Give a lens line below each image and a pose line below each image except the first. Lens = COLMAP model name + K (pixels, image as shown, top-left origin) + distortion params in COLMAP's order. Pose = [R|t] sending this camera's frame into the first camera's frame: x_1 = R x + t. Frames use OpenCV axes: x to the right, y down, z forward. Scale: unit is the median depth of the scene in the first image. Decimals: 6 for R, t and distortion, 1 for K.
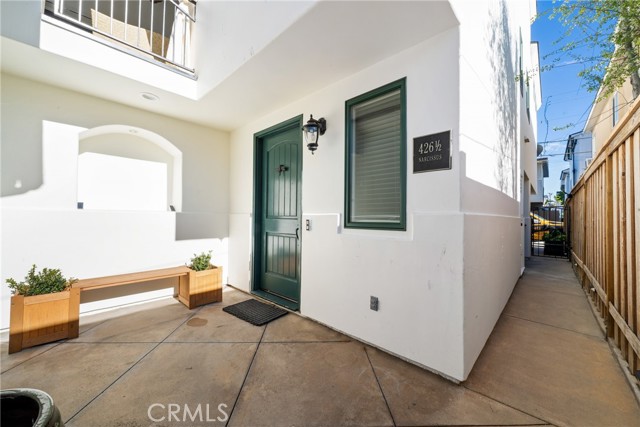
lens RADIAL K [[247.1, 0, 317.6], [0, 247.1, 212.8], [0, 0, 1]] dist [-0.007905, -0.000171]
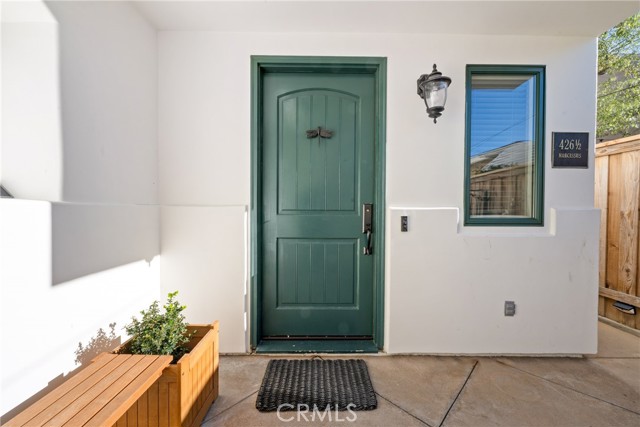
lens RADIAL K [[247.1, 0, 319.6], [0, 247.1, 213.3], [0, 0, 1]] dist [-0.007905, -0.000171]
pose [[0.721336, -0.015120, 0.692420, -0.868284], [-0.012201, 0.999329, 0.034532, -0.000662], [-0.692478, -0.033357, 0.720667, 0.835752]]
